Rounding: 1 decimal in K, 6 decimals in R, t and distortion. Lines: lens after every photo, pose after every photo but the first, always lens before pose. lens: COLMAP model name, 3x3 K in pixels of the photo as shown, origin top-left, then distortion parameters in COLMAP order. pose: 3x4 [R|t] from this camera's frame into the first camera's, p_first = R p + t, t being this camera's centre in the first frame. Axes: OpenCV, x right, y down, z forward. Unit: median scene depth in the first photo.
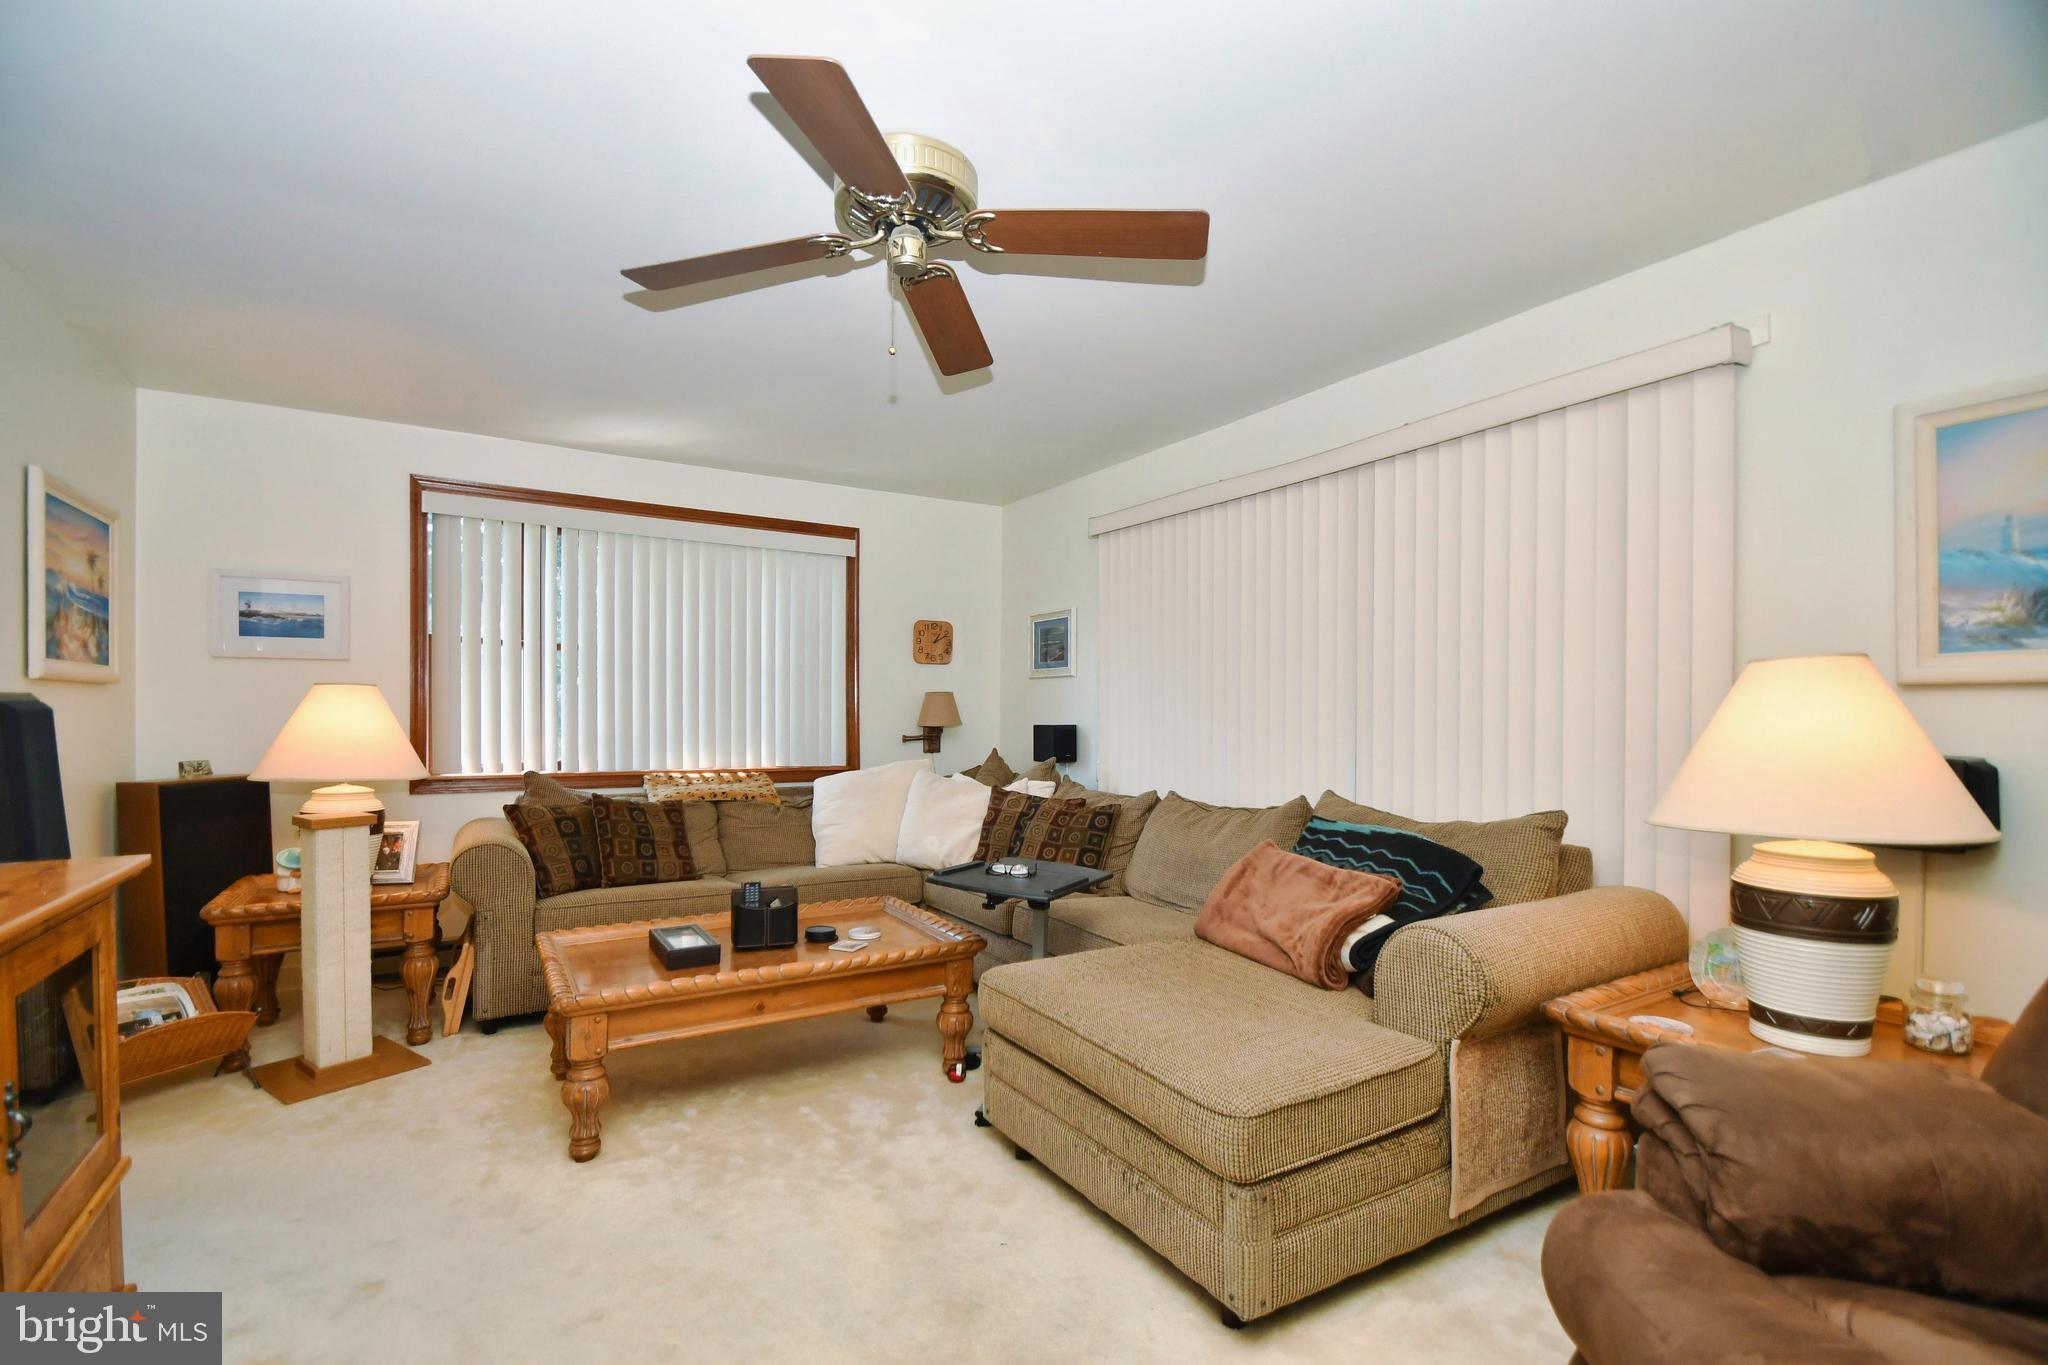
lens RADIAL K [[872.6, 0, 977.1], [0, 872.6, 712.3], [0, 0, 1]] dist [0.016971, -0.015119]
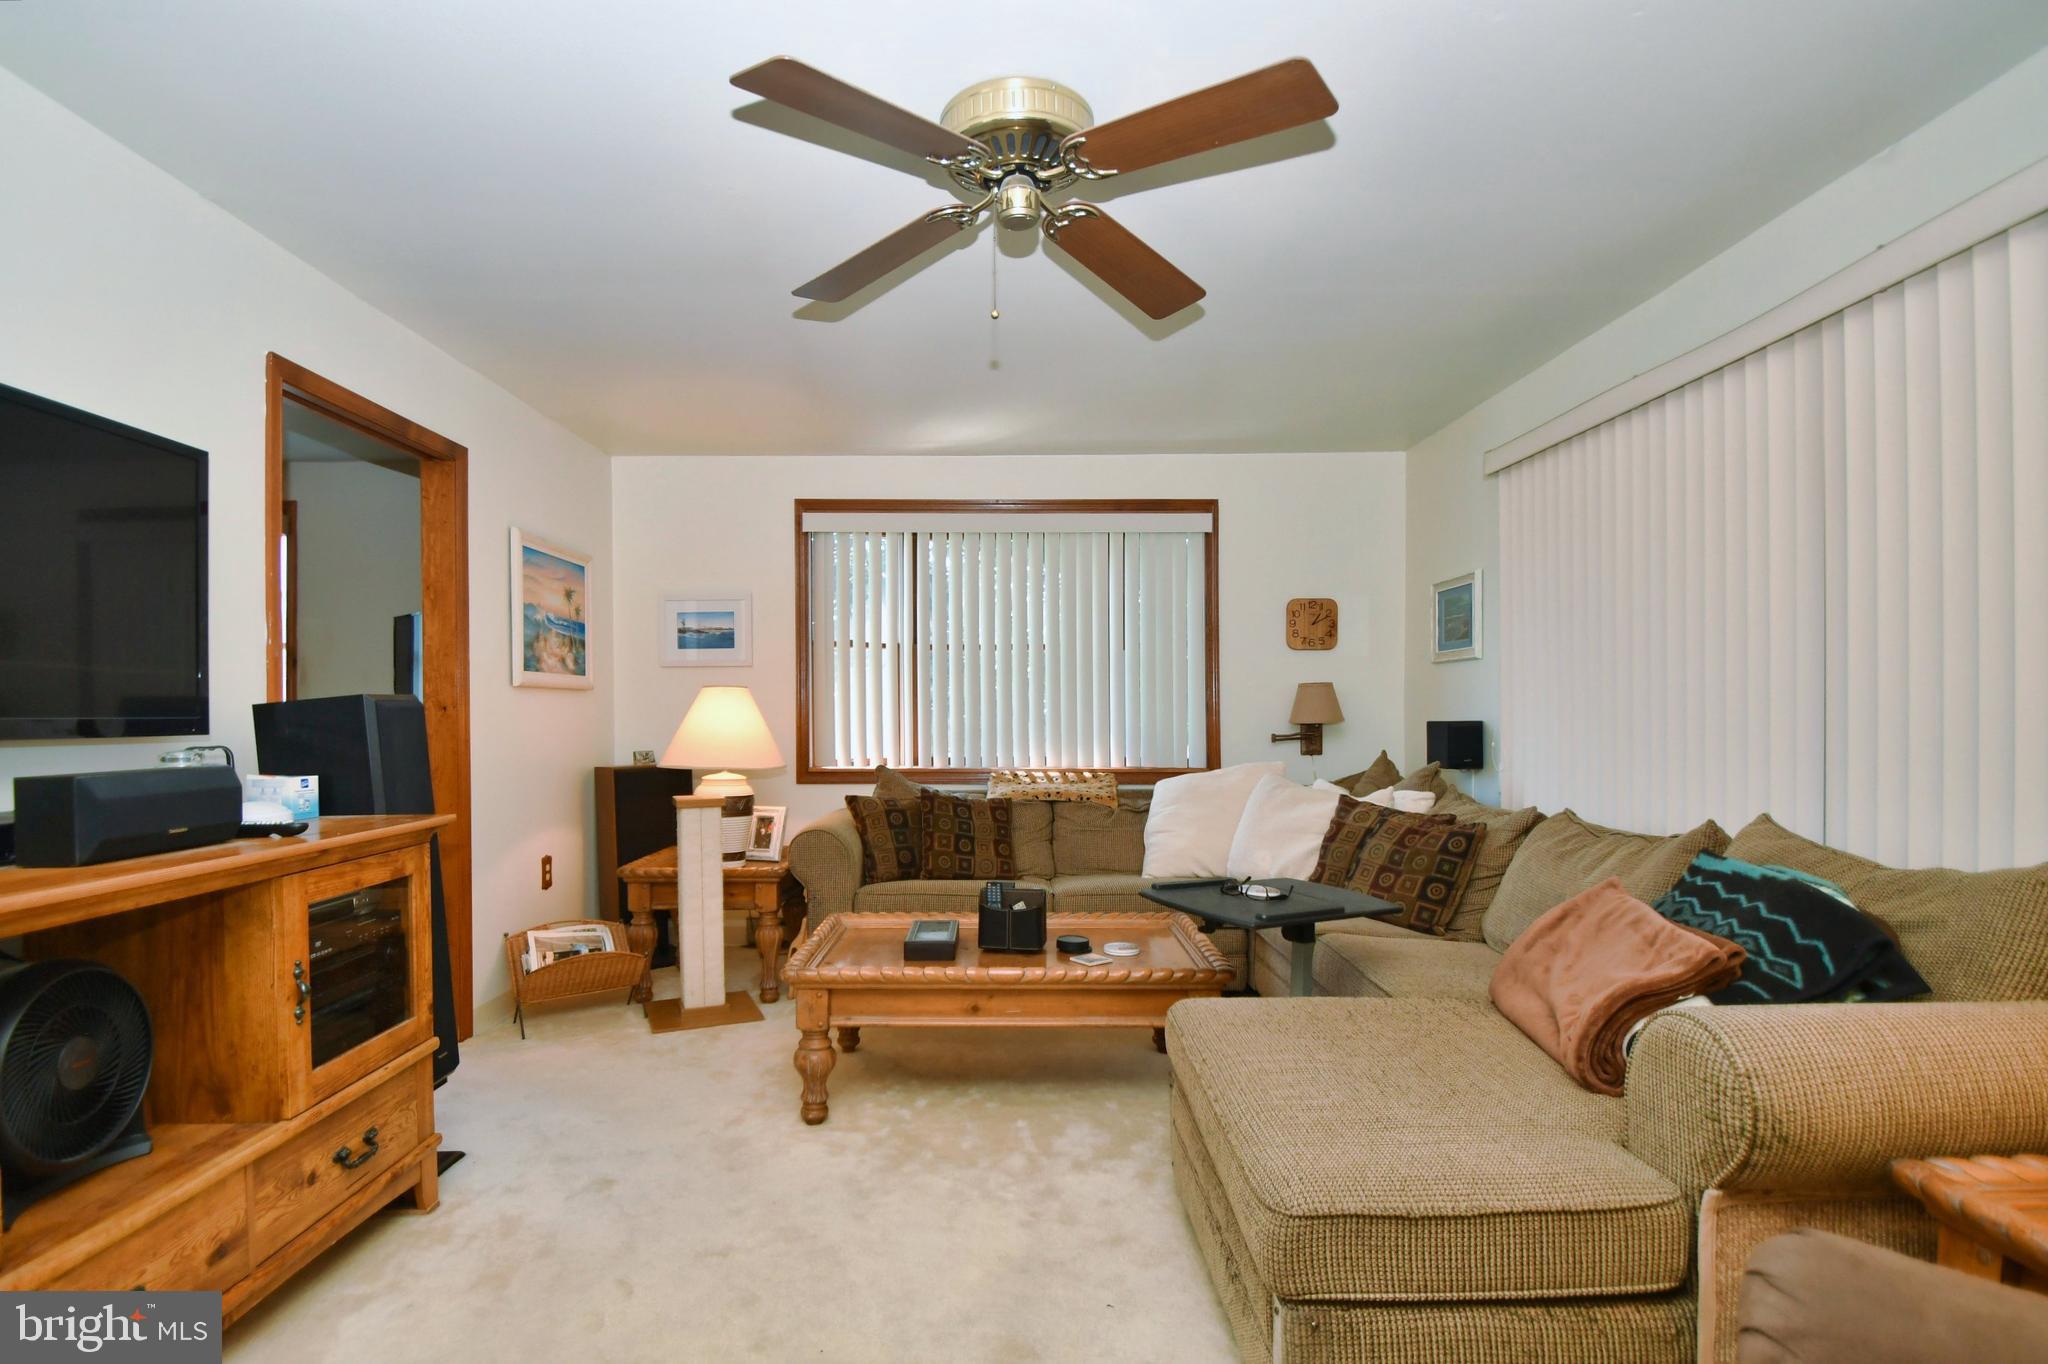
lens RADIAL K [[973.5, 0, 1018.8], [0, 973.5, 715.6], [0, 0, 1]] dist [0.001713, -0.013466]
pose [[0.868753, -0.005866, -0.495211, 0.274381], [0.007027, 0.999975, 0.000483, 0.009203], [0.495196, -0.003900, 0.868773, 0.069523]]
